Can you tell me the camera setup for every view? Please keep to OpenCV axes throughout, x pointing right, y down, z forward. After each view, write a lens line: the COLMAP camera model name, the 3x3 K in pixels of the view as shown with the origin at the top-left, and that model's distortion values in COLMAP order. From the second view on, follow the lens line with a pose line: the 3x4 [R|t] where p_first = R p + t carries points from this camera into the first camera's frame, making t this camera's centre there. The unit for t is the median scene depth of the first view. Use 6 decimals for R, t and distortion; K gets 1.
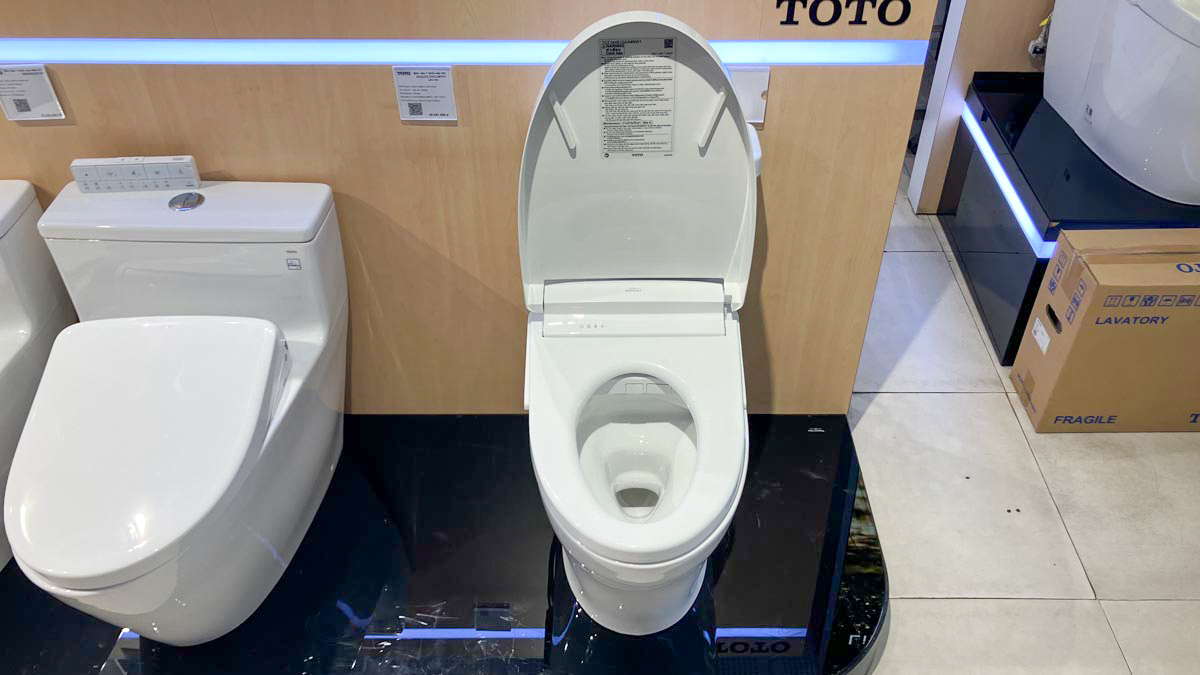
lens RADIAL K [[988.6, 0, 600.0], [0, 988.6, 337.5], [0, 0, 1]] dist [0.007517, -0.012304]
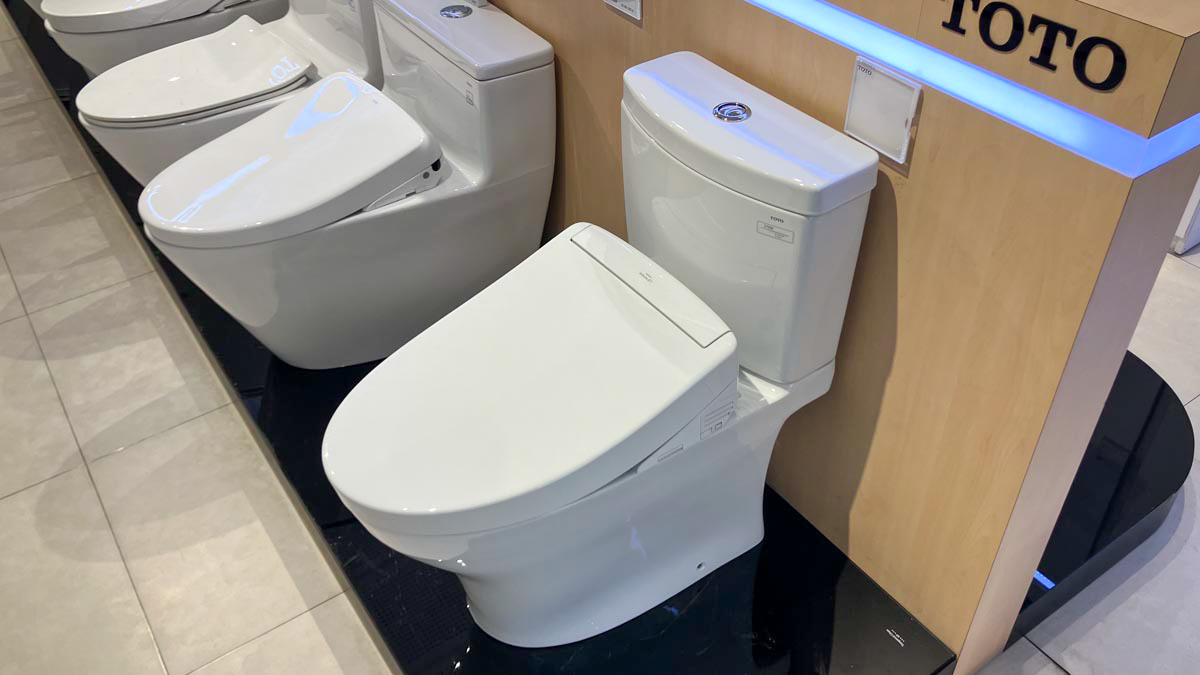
lens RADIAL K [[991.8, 0, 607.2], [0, 991.8, 334.3], [0, 0, 1]] dist [-0.005275, 0.013371]
pose [[0.580383, 0.517292, -0.628939, 0.542986], [-0.511382, 0.832570, 0.212872, -0.163074], [0.633753, 0.198081, 0.747744, 0.385988]]
